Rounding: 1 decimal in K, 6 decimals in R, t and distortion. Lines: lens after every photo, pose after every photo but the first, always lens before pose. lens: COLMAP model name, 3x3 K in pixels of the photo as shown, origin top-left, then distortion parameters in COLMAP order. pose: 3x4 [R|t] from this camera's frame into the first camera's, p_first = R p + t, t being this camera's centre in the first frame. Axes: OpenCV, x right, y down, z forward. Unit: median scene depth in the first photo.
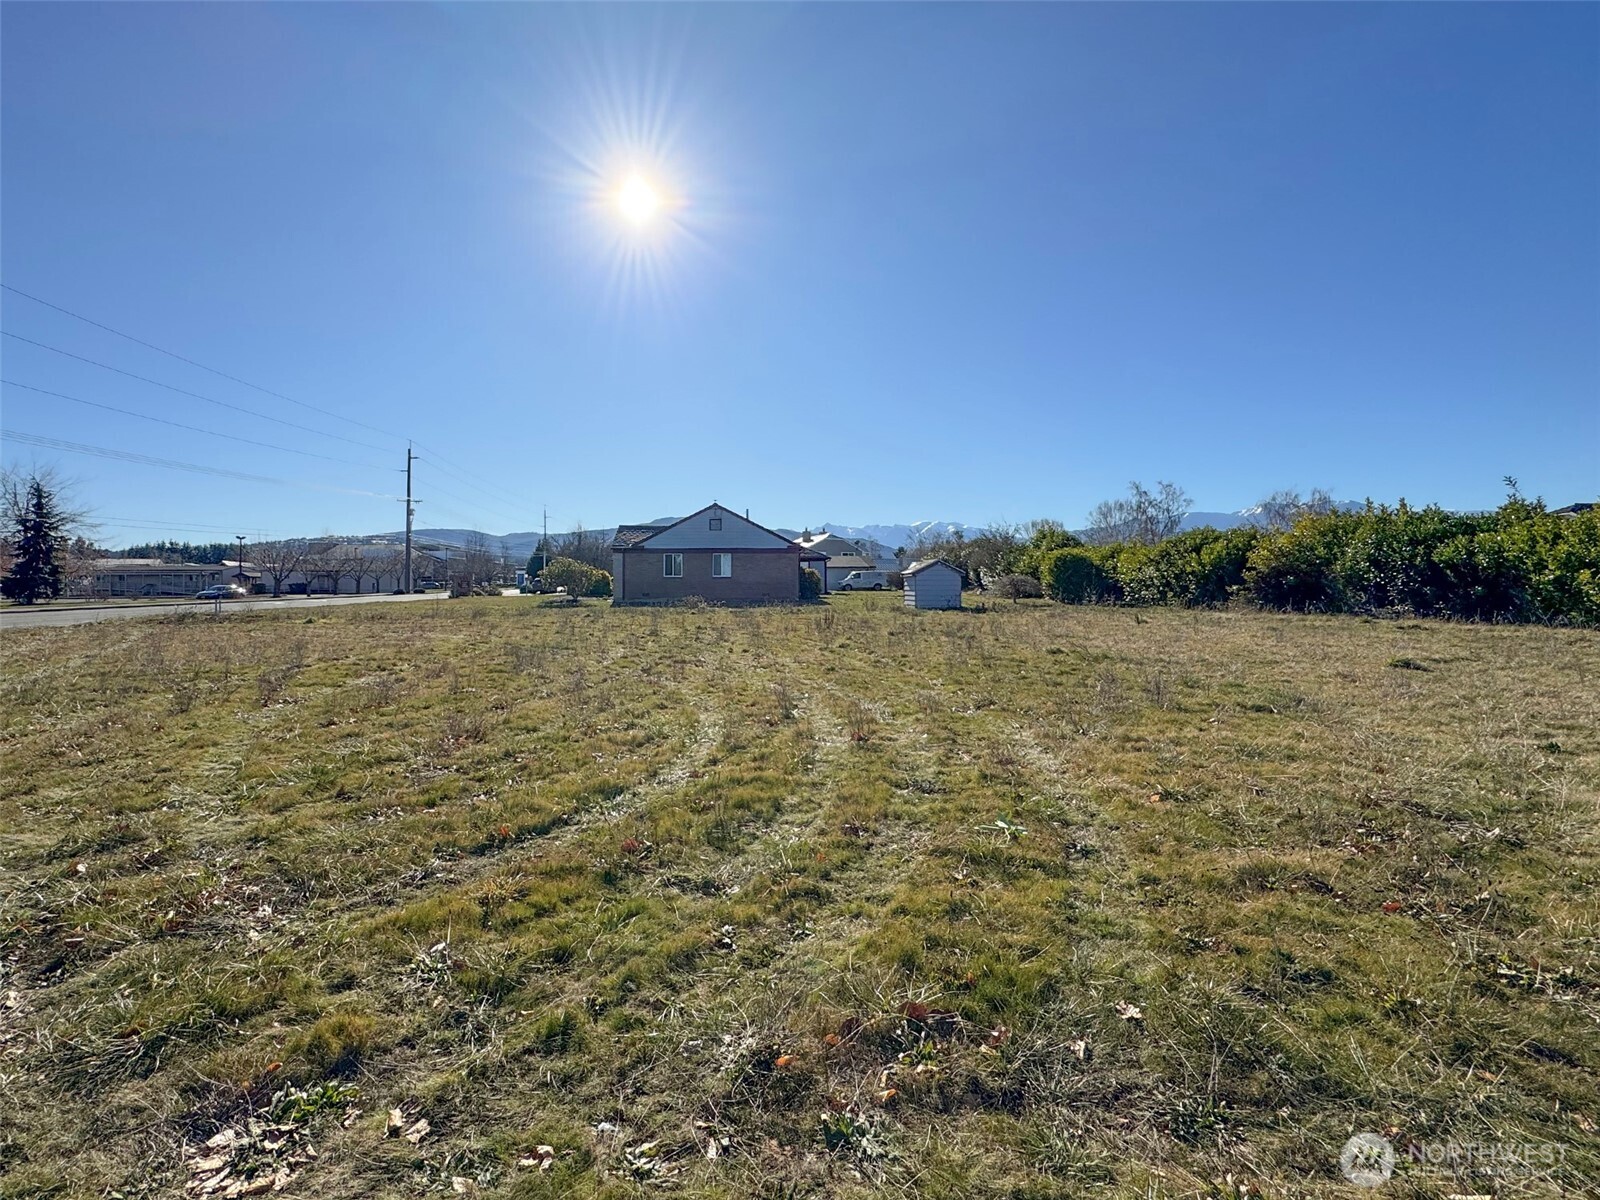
lens RADIAL K [[706.9, 0, 774.5], [0, 706.9, 601.9], [0, 0, 1]] dist [0.002325, 0.001419]
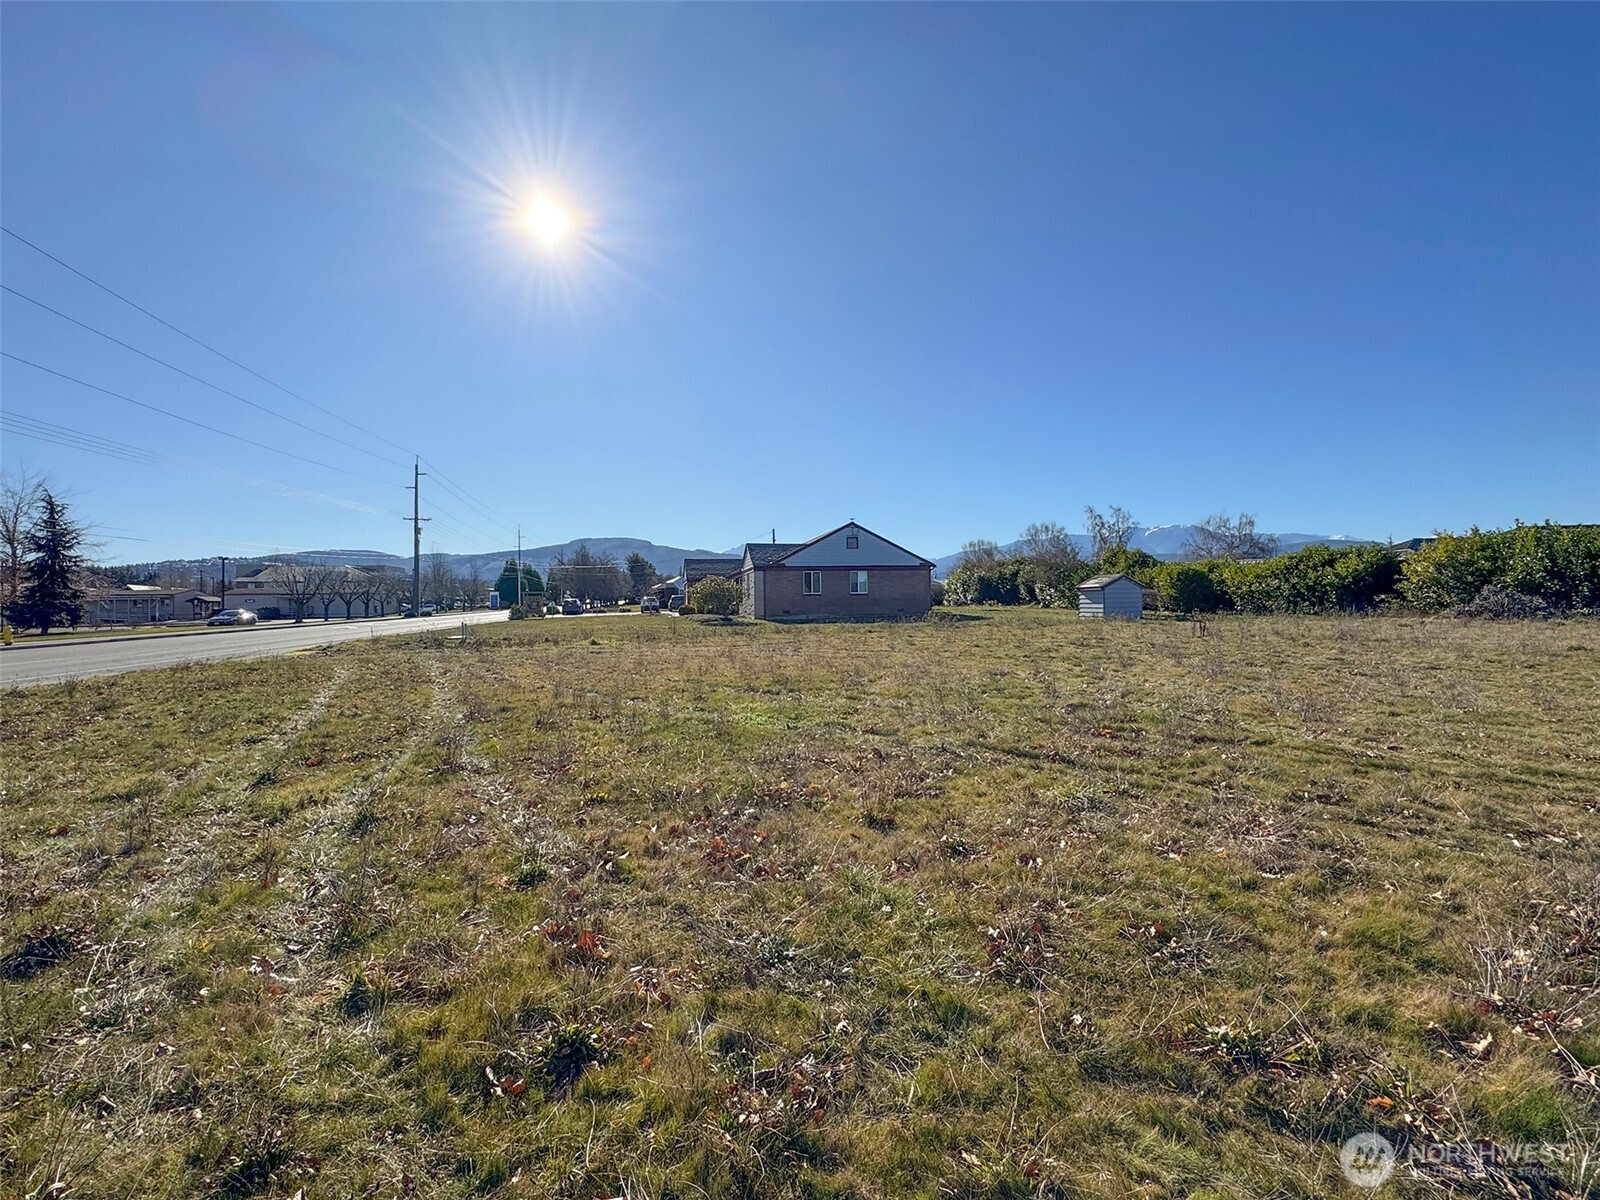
lens RADIAL K [[706.9, 0, 798.1], [0, 706.9, 576.8], [0, 0, 1]] dist [0.002325, 0.001419]
pose [[0.989026, -0.006402, 0.147605, -0.312816], [0.015858, 0.997889, -0.062978, 0.003451], [-0.146890, 0.064627, 0.987039, 0.003037]]
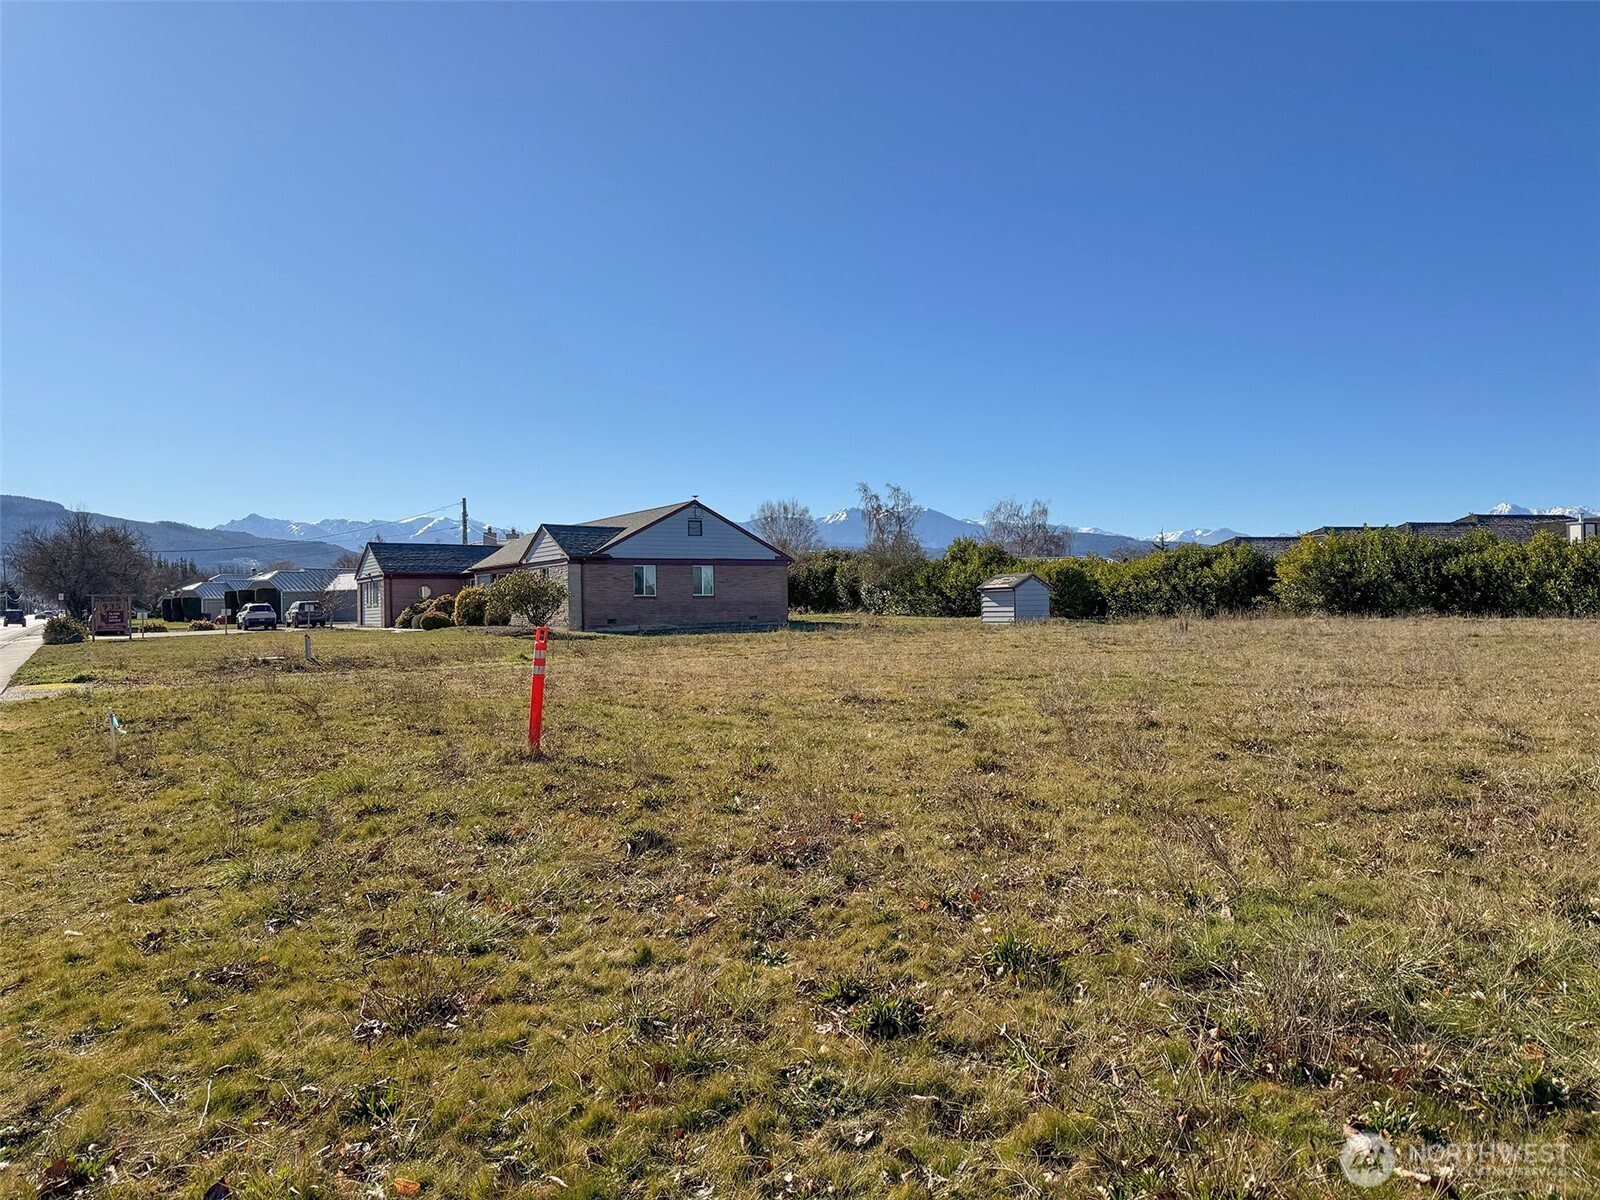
lens RADIAL K [[1048.1, 0, 834.2], [0, 1048.1, 580.2], [0, 0, 1]] dist [0.001811, -0.005274]
pose [[0.843593, -0.001672, 0.536981, -0.567370], [0.031715, 0.998405, -0.046714, 0.005681], [-0.536046, 0.056438, 0.842300, -0.037064]]
